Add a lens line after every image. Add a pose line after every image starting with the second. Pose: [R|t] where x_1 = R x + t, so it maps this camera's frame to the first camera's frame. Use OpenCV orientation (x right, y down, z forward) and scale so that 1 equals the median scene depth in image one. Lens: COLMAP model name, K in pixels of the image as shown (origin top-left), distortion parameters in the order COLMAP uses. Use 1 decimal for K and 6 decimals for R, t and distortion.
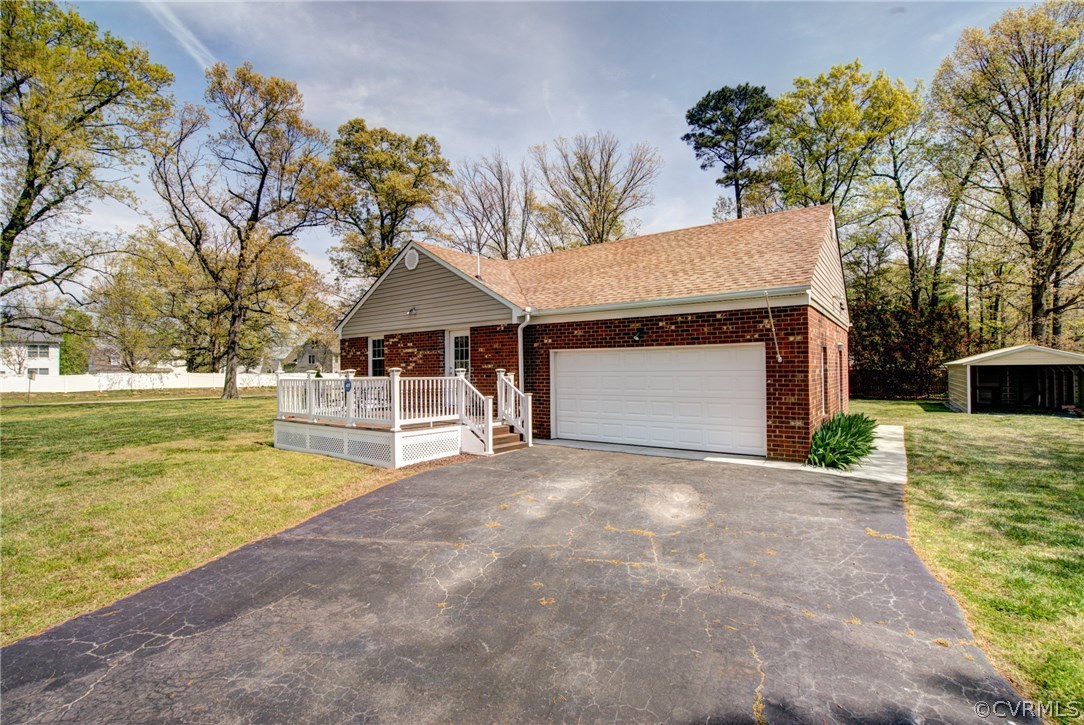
lens RADIAL K [[480.5, 0, 542.0], [0, 480.5, 362.5], [0, 0, 1]] dist [-0.030417, 0.000115]
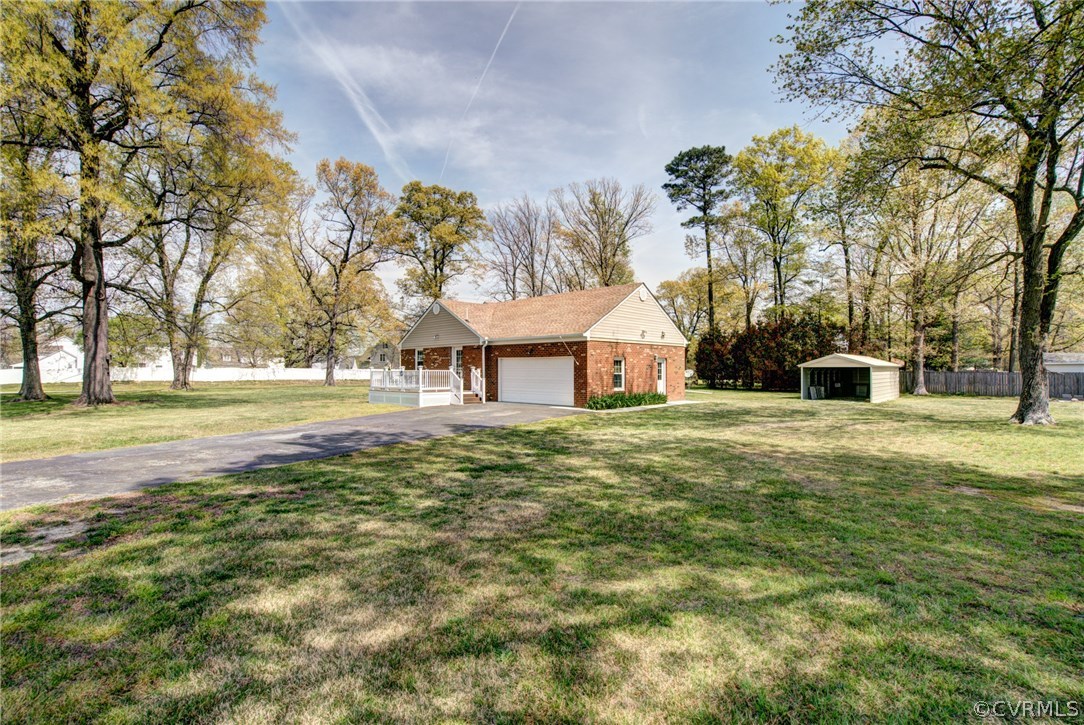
lens RADIAL K [[480.5, 0, 542.0], [0, 480.5, 362.5], [0, 0, 1]] dist [-0.030417, 0.000115]
pose [[0.992133, 0.008183, -0.124924, 0.147977], [-0.007811, 0.999963, 0.003468, -0.004782], [0.124948, -0.002465, 0.992160, -0.323324]]
